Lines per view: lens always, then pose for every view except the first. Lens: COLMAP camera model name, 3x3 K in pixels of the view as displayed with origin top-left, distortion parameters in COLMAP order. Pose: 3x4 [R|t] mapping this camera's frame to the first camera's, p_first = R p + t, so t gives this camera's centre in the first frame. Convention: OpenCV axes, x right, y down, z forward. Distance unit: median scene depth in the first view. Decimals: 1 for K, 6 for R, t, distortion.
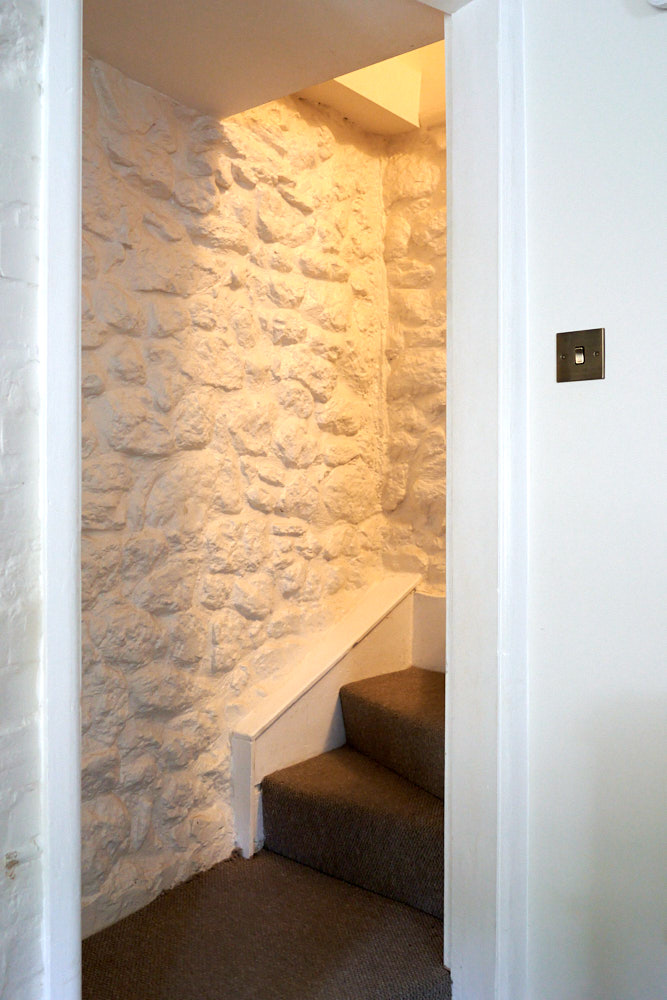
lens RADIAL K [[936.0, 0, 334.8], [0, 936.0, 502.5], [0, 0, 1]] dist [-0.044257, 0.000000]
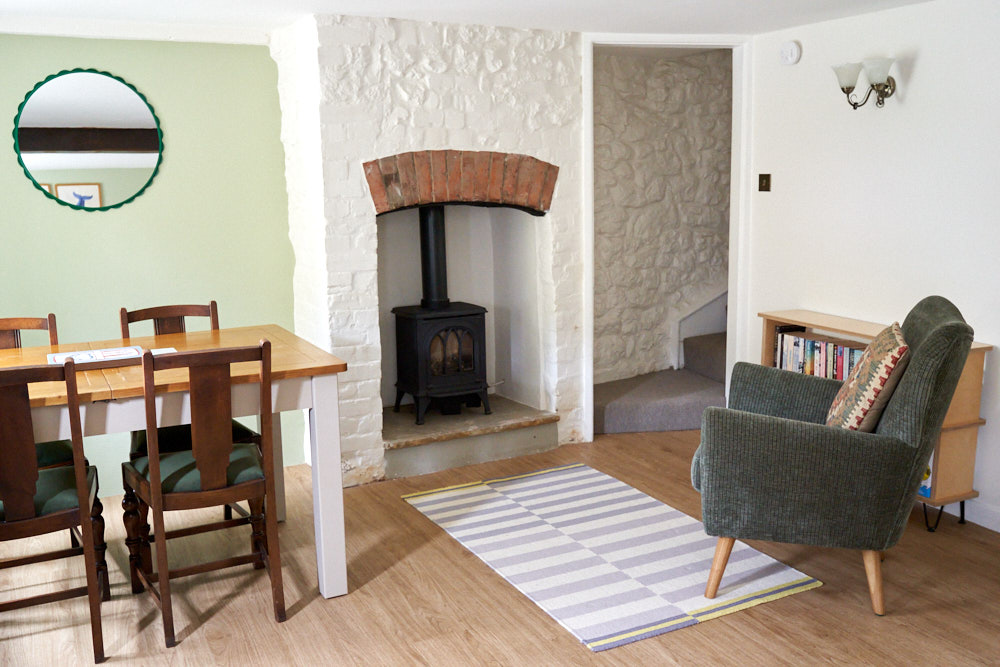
lens RADIAL K [[936.0, 0, 498.2], [0, 936.0, 334.6], [0, 0, 1]] dist [-0.044257, 0.000000]
pose [[0.892944, 0.060549, -0.446076, 0.825252], [0.018793, 0.985035, 0.171325, -0.200689], [0.449775, -0.161366, 0.878444, -1.934542]]
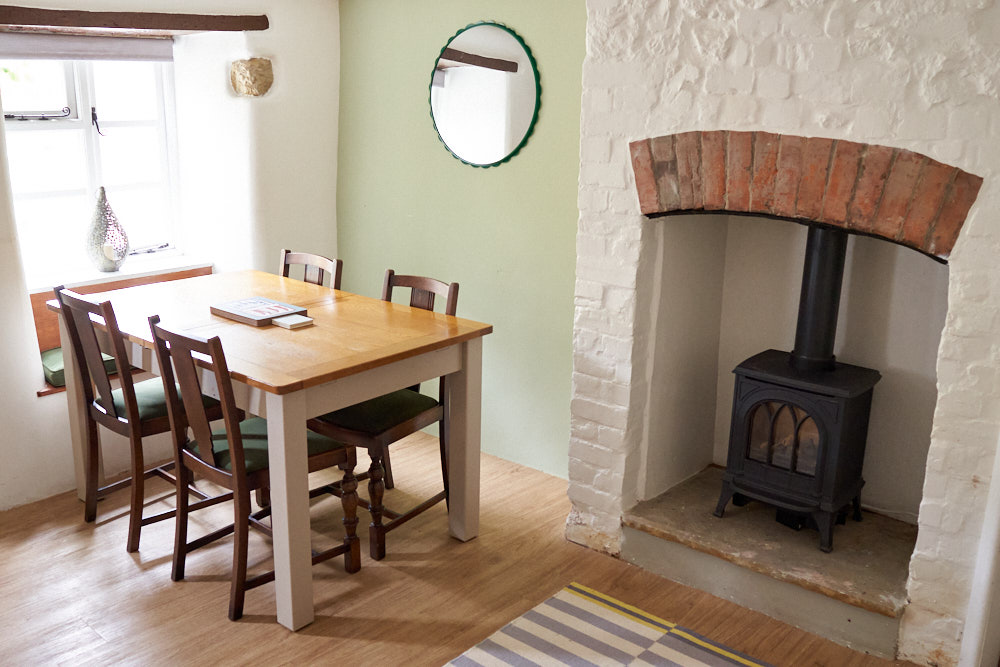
lens RADIAL K [[936.0, 0, 498.5], [0, 936.0, 334.3], [0, 0, 1]] dist [-0.044257, 0.000000]
pose [[-0.093368, 0.259484, -0.961223, 1.222799], [-0.015983, 0.964926, 0.262036, -0.340891], [0.995503, 0.039829, -0.085946, 0.047608]]
